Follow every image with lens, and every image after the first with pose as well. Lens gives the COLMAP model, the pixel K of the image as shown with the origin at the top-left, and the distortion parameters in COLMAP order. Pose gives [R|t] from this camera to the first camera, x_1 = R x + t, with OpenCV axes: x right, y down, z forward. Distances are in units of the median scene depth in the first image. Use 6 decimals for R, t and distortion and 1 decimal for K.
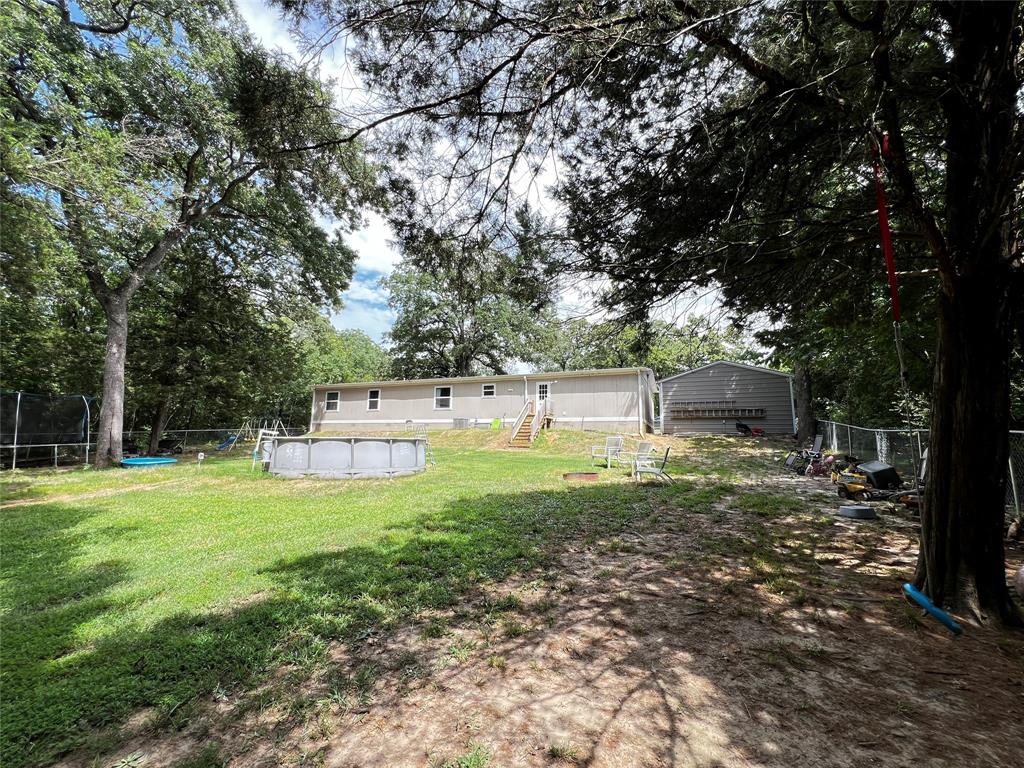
lens RADIAL K [[410.3, 0, 511.3], [0, 410.3, 384.5], [0, 0, 1]] dist [-0.003191, 0.000710]
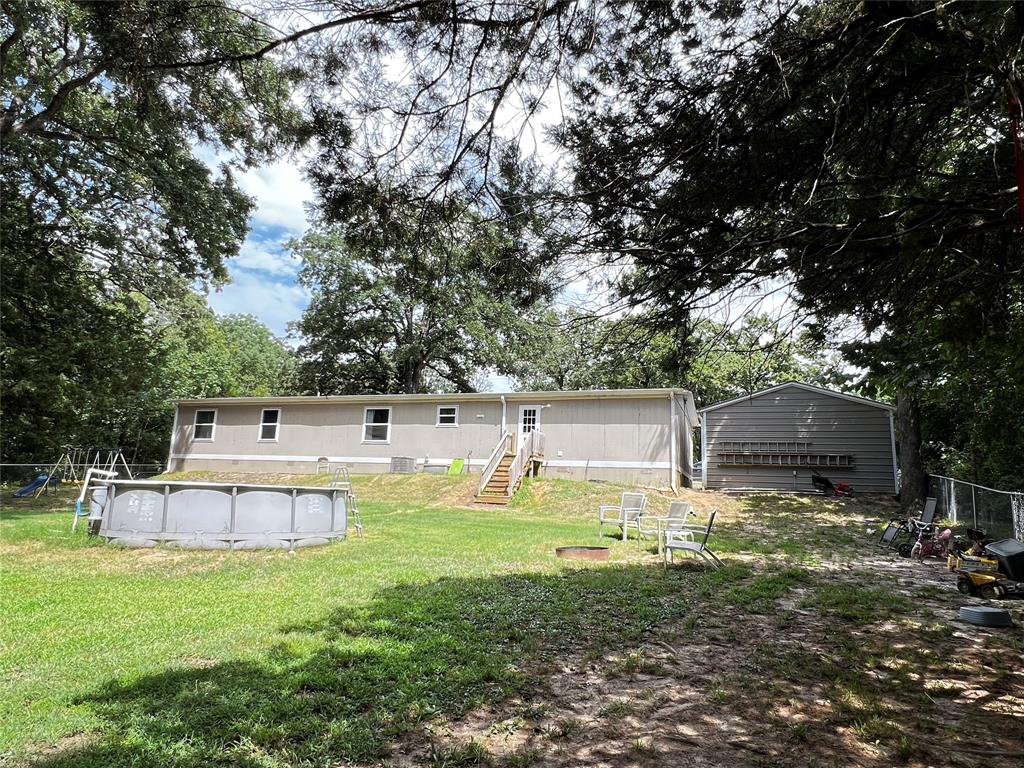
lens RADIAL K [[618.7, 0, 510.1], [0, 618.7, 385.5], [0, 0, 1]] dist [-0.003097, 0.000601]
pose [[0.998410, 0.033406, 0.045412, -0.000990], [-0.031839, 0.998886, -0.034817, -0.003394], [-0.046524, 0.033316, 0.998361, -0.000319]]
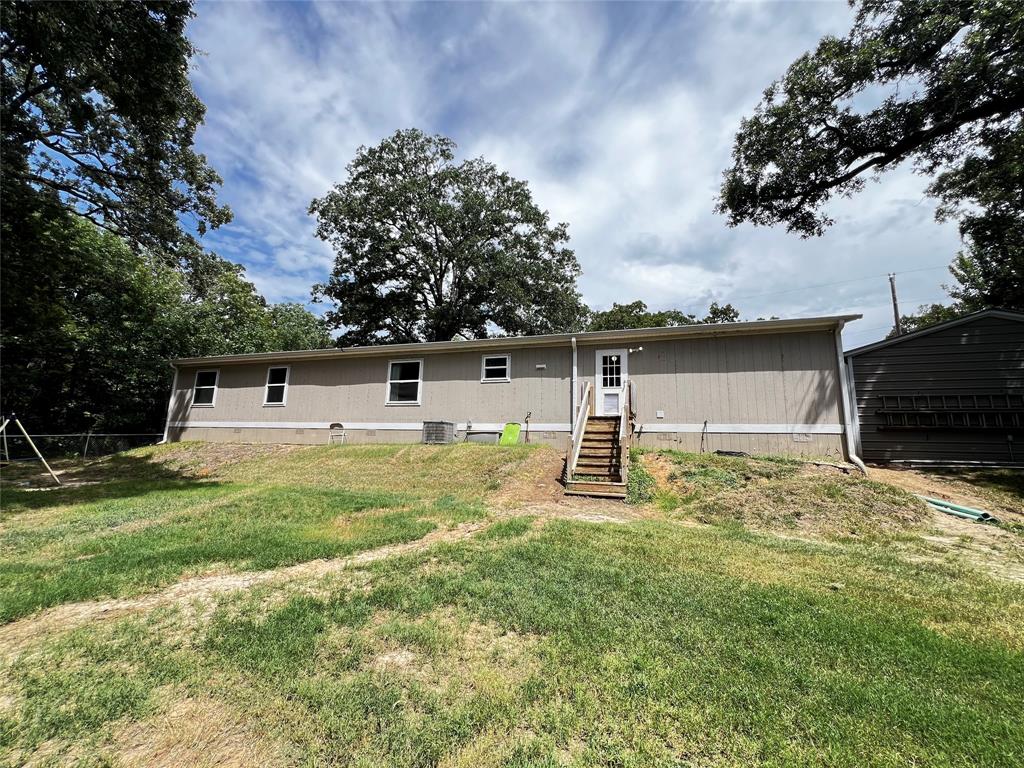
lens RADIAL K [[410.3, 0, 511.3], [0, 410.3, 384.5], [0, 0, 1]] dist [-0.003191, 0.000710]
pose [[0.997026, 0.027366, 0.072046, -0.089266], [-0.025787, 0.999408, -0.022754, 0.057509], [-0.072626, 0.020829, 0.997142, 0.613185]]
